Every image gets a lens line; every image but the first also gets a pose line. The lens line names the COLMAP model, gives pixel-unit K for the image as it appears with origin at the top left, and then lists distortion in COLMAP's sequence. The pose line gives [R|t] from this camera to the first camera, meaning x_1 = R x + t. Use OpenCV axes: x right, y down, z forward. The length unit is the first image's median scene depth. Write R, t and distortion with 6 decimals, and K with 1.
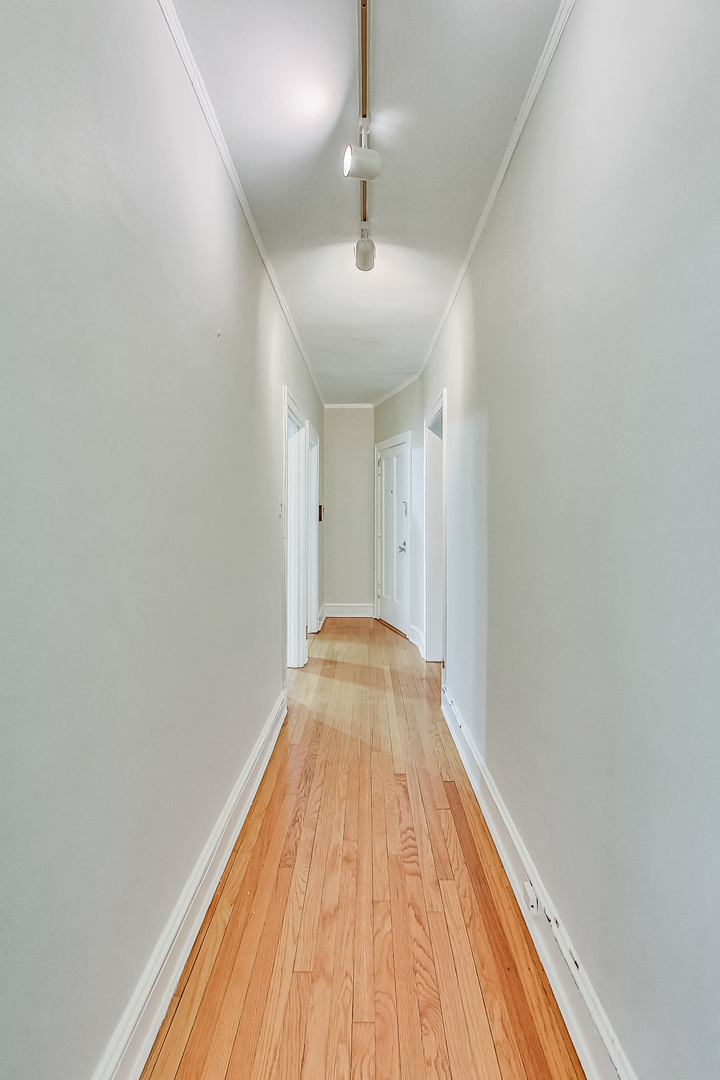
lens RADIAL K [[407.1, 0, 357.2], [0, 407.1, 532.2], [0, 0, 1]] dist [0.000220, -0.000051]
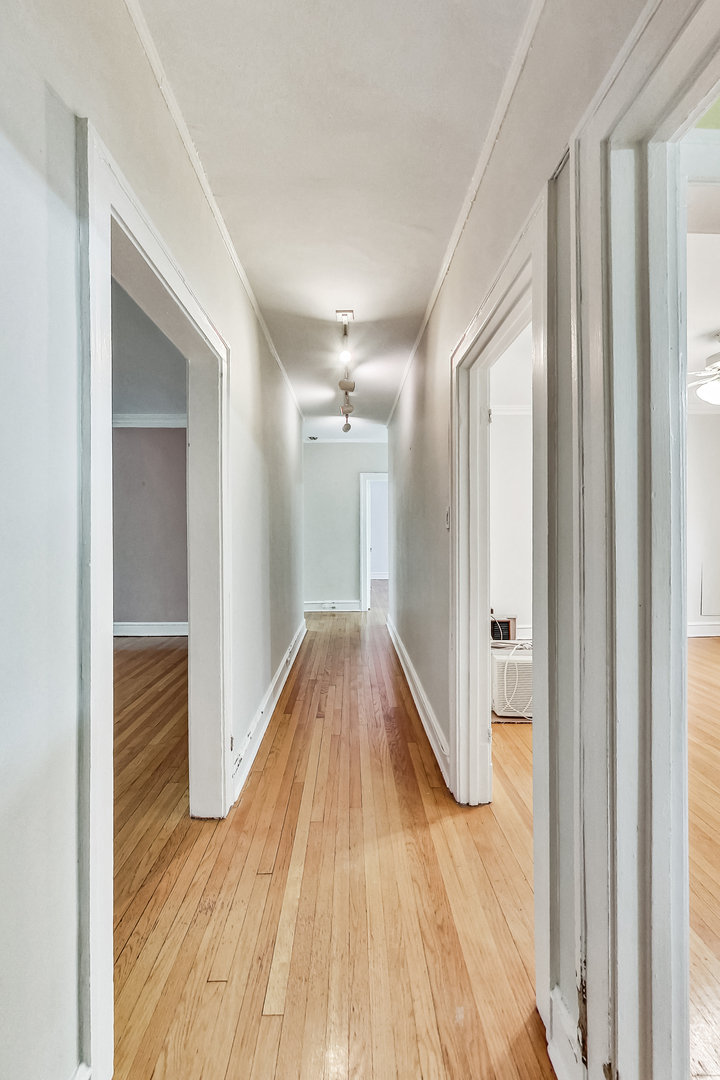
lens RADIAL K [[407.1, 0, 357.2], [0, 407.1, 532.2], [0, 0, 1]] dist [0.000220, -0.000051]
pose [[0.998312, -0.005002, 0.057862, -0.040488], [0.006653, 0.999575, -0.028372, 0.040572], [-0.057695, 0.028709, 0.997921, -1.099023]]
